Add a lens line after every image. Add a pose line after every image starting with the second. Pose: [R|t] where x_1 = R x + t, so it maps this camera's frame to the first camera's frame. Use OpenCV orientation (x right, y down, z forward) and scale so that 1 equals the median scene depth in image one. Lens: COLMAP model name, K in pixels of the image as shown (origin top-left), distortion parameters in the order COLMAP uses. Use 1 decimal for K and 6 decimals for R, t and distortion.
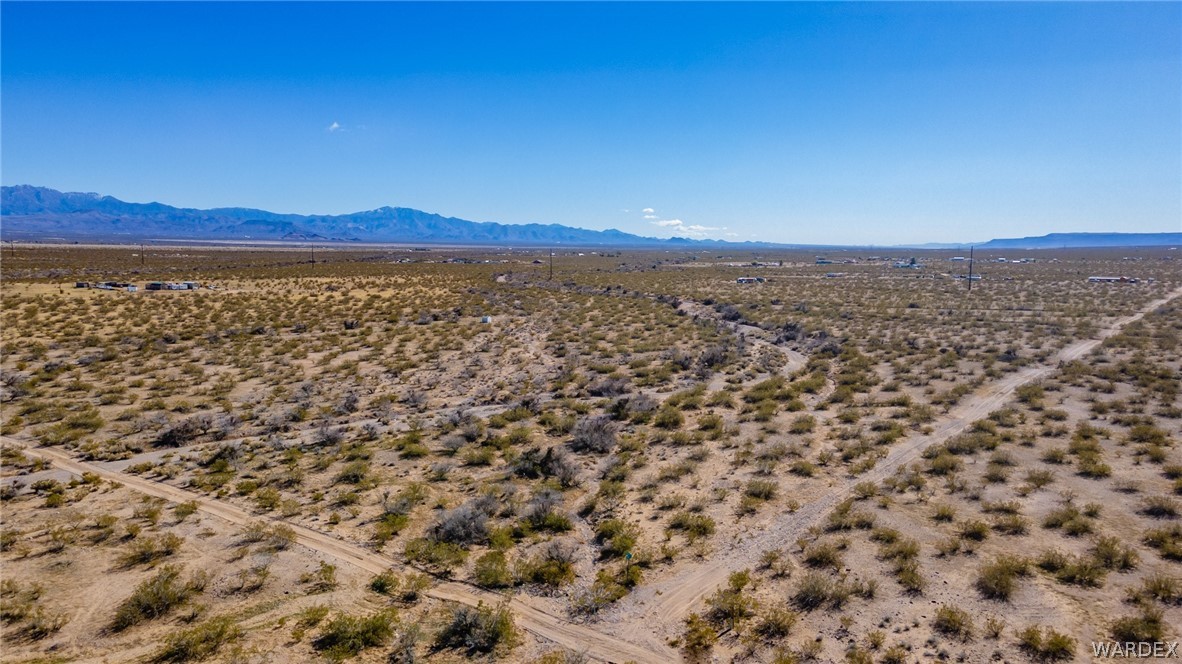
lens RADIAL K [[851.7, 0, 586.8], [0, 851.7, 328.6], [0, 0, 1]] dist [0.074698, 0.053108]
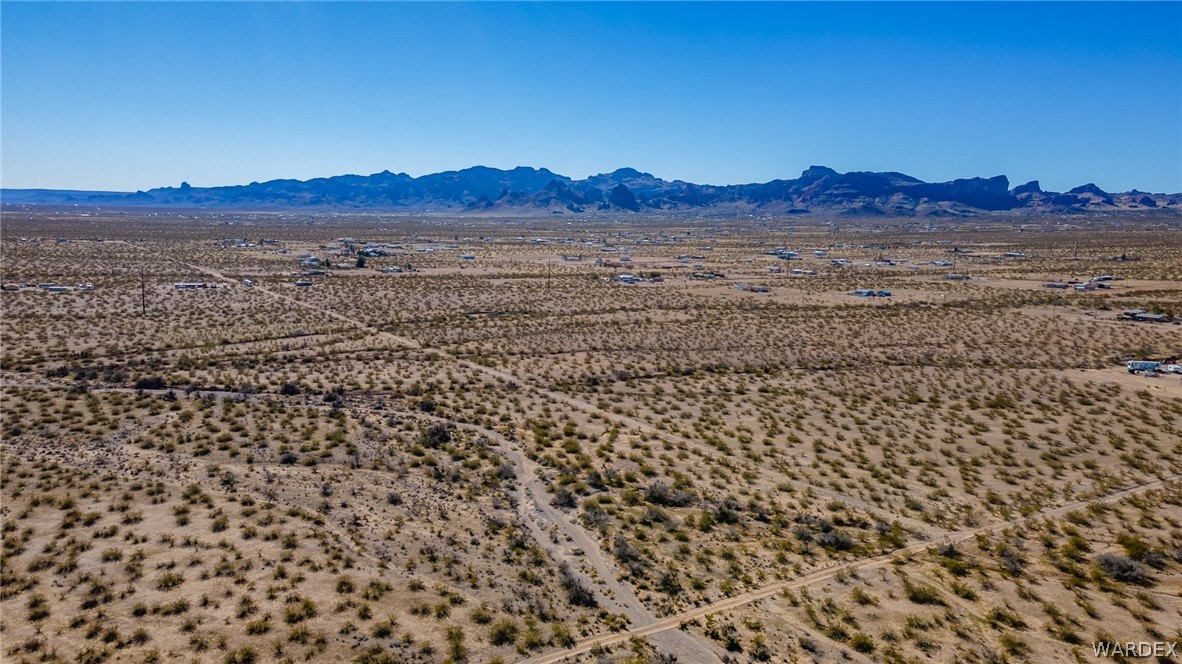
lens RADIAL K [[851.7, 0, 586.1], [0, 851.7, 329.5], [0, 0, 1]] dist [0.074698, 0.053108]
pose [[0.333045, -0.122067, 0.934976, -1.658082], [0.073889, 0.991914, 0.103181, -0.404439], [-0.940011, 0.034721, 0.339372, 0.598175]]
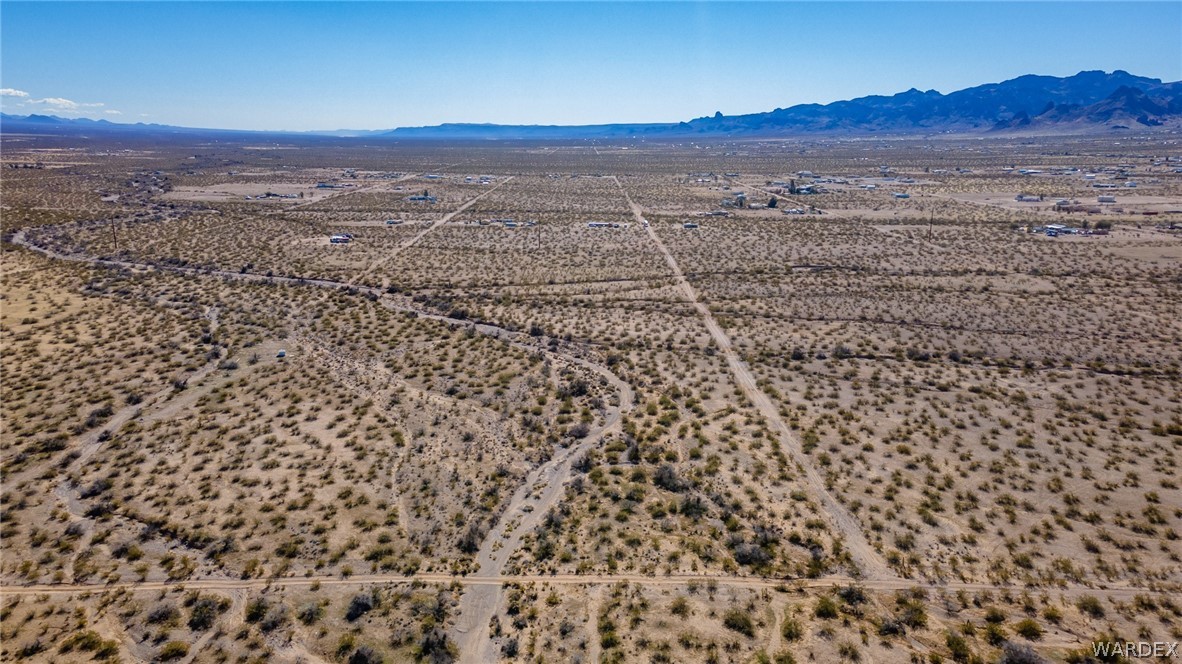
lens RADIAL K [[851.7, 0, 586.3], [0, 851.7, 331.7], [0, 0, 1]] dist [0.074698, 0.053108]
pose [[0.797000, -0.138069, 0.587987, -1.203373], [0.058952, 0.986656, 0.151775, -0.486776], [-0.601096, -0.086302, 0.794504, -0.306496]]
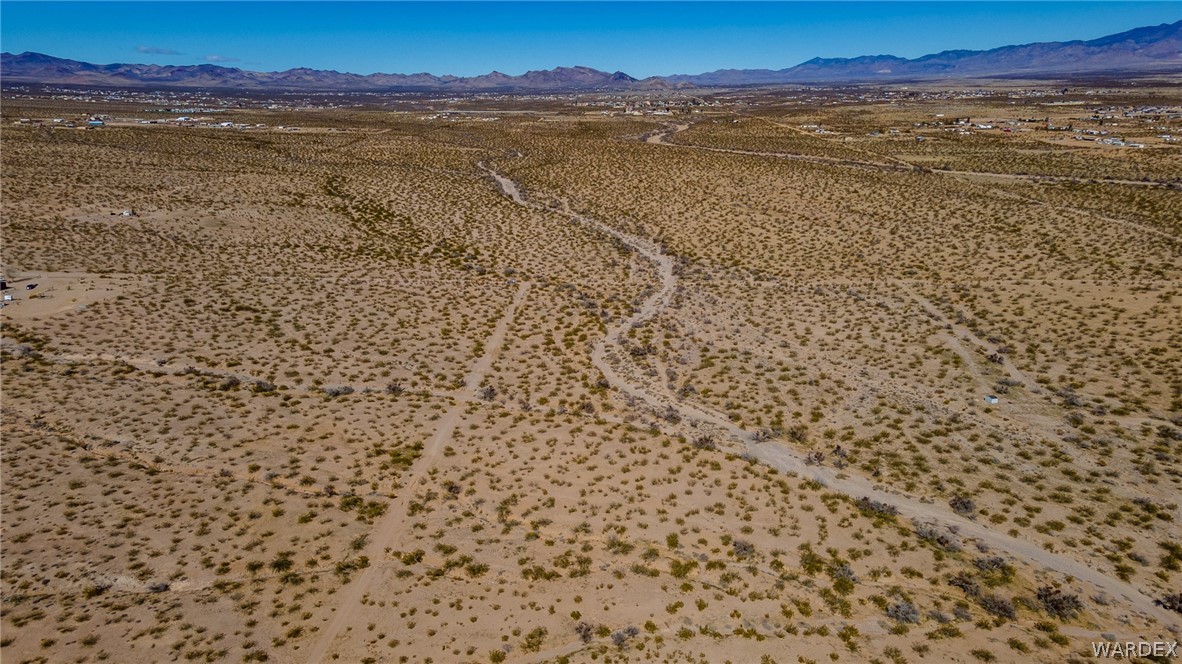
lens RADIAL K [[851.7, 0, 593.8], [0, 851.7, 325.5], [0, 0, 1]] dist [0.074698, 0.053108]
pose [[-0.825911, 0.152968, -0.542653, 1.984591], [-0.052726, 0.937317, 0.344467, -1.037197], [0.561330, 0.313111, -0.766075, 3.884337]]
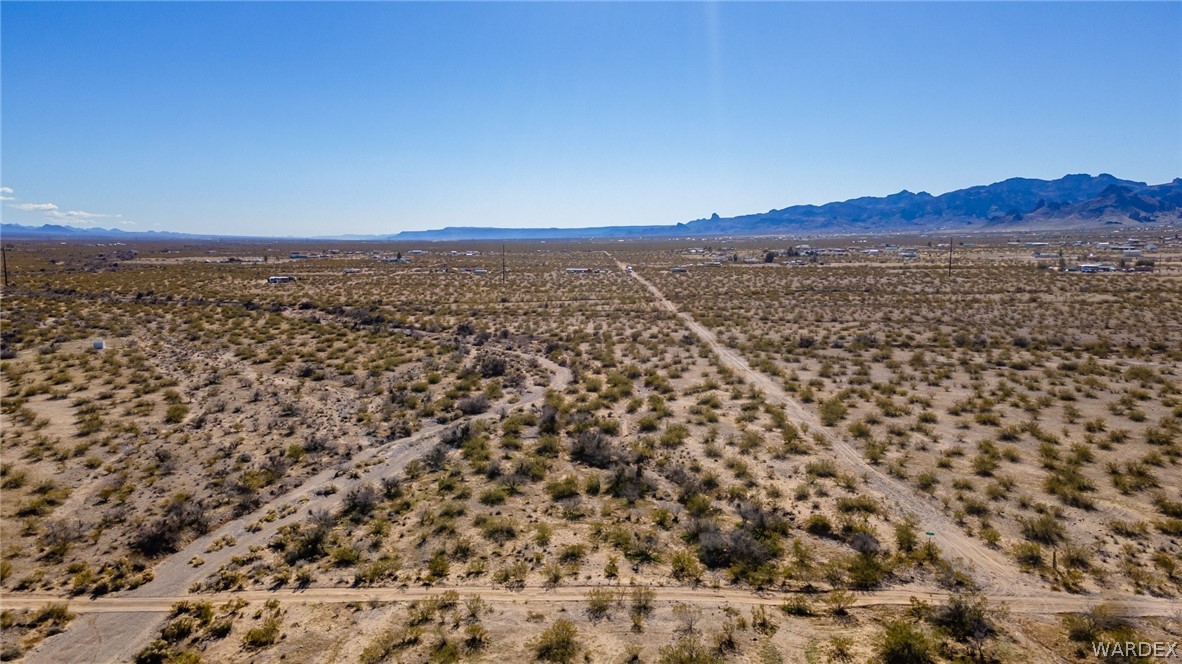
lens RADIAL K [[851.7, 0, 586.2], [0, 851.7, 331.7], [0, 0, 1]] dist [0.074698, 0.053108]
pose [[0.797473, -0.071900, 0.599055, -0.647943], [0.063616, 0.997360, 0.035018, -0.060307], [-0.599991, 0.010184, 0.799942, 0.185317]]
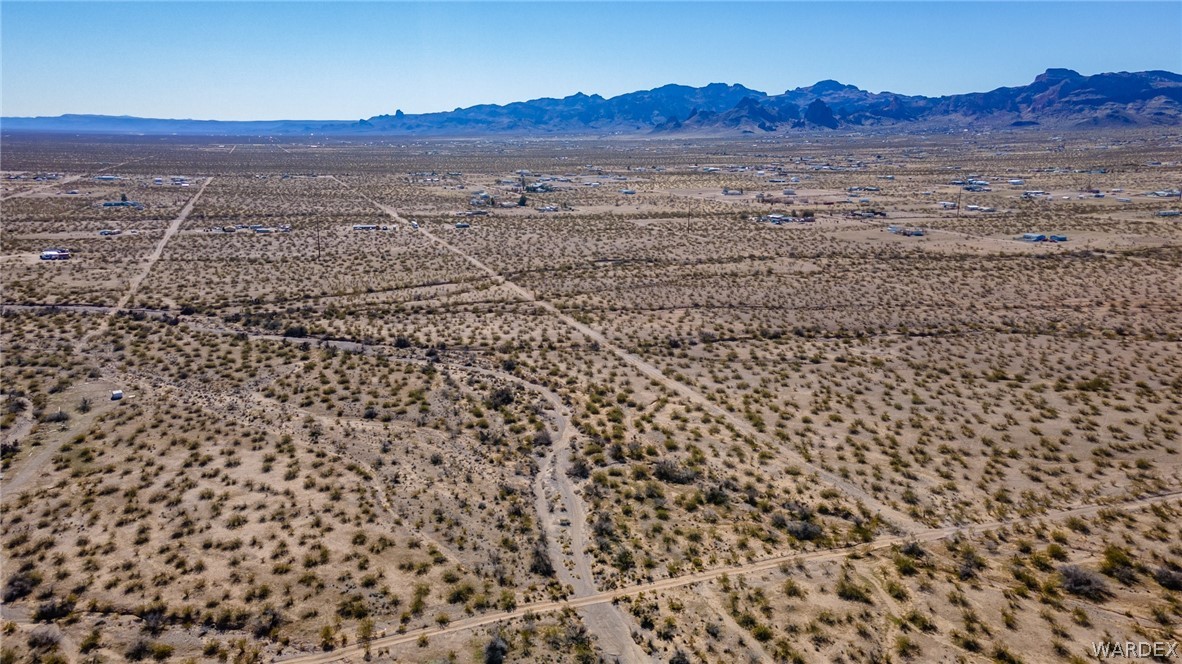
lens RADIAL K [[851.7, 0, 586.3], [0, 851.7, 329.5], [0, 0, 1]] dist [0.074698, 0.053108]
pose [[0.532292, -0.192903, 0.824290, -1.622296], [0.082729, 0.980885, 0.176127, -0.540834], [-0.842509, -0.025558, 0.538076, 0.188448]]
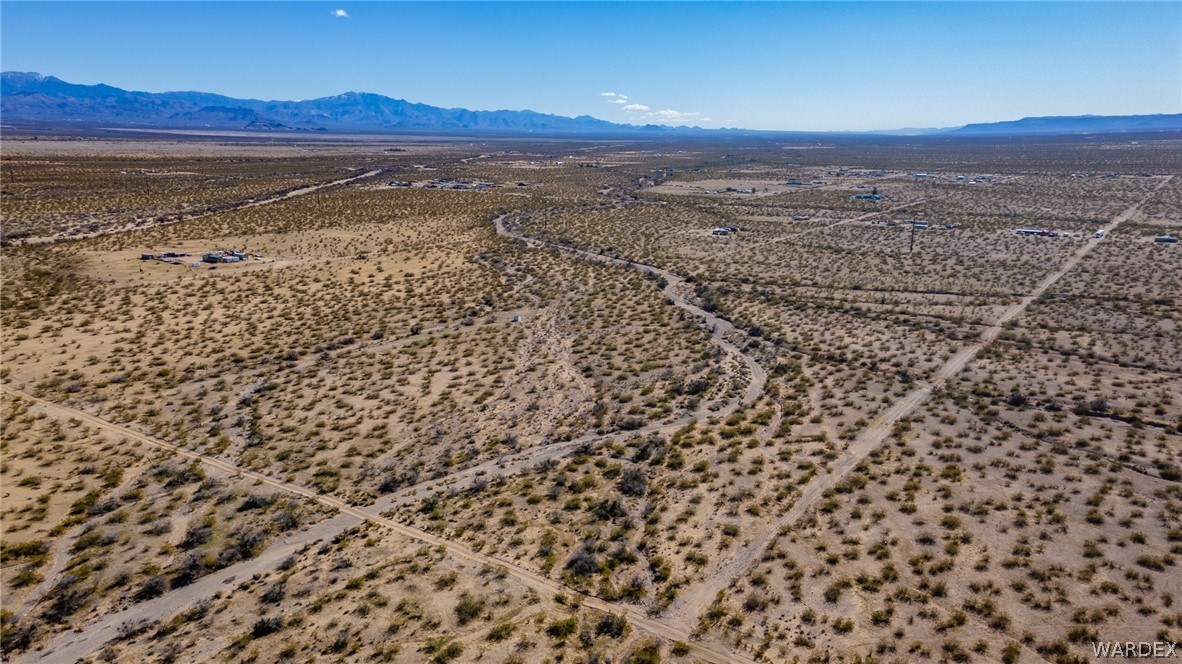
lens RADIAL K [[851.7, 0, 586.2], [0, 851.7, 326.6], [0, 0, 1]] dist [0.074698, 0.053108]
pose [[0.999507, -0.010097, 0.029720, -0.140699], [0.006280, 0.992031, 0.125836, -0.415211], [-0.030754, -0.125587, 0.991606, -0.678853]]
